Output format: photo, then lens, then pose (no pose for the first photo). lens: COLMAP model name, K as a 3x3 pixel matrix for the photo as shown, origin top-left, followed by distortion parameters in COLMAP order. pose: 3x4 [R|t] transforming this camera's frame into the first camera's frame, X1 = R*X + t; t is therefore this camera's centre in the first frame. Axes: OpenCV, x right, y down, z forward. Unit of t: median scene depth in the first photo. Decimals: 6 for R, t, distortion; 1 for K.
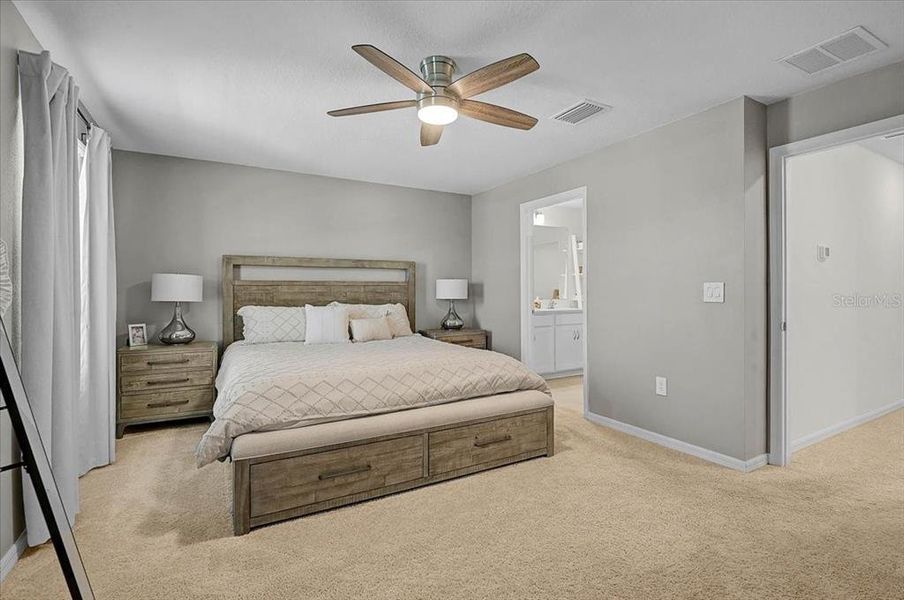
lens RADIAL K [[423.1, 0, 449.2], [0, 423.1, 295.0], [0, 0, 1]] dist [-0.007894, -0.002557]
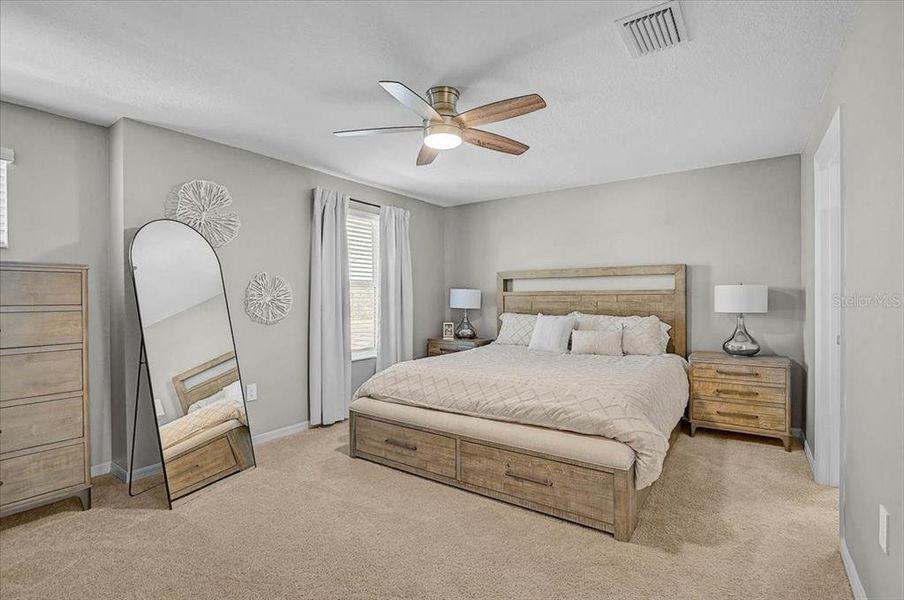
lens RADIAL K [[423.1, 0, 449.2], [0, 423.1, 301.4], [0, 0, 1]] dist [-0.007894, -0.002557]
pose [[0.428879, 0.009450, -0.903313, 0.599151], [-0.001308, 0.999951, 0.009840, -0.020548], [0.903361, -0.003038, 0.428870, 0.351156]]
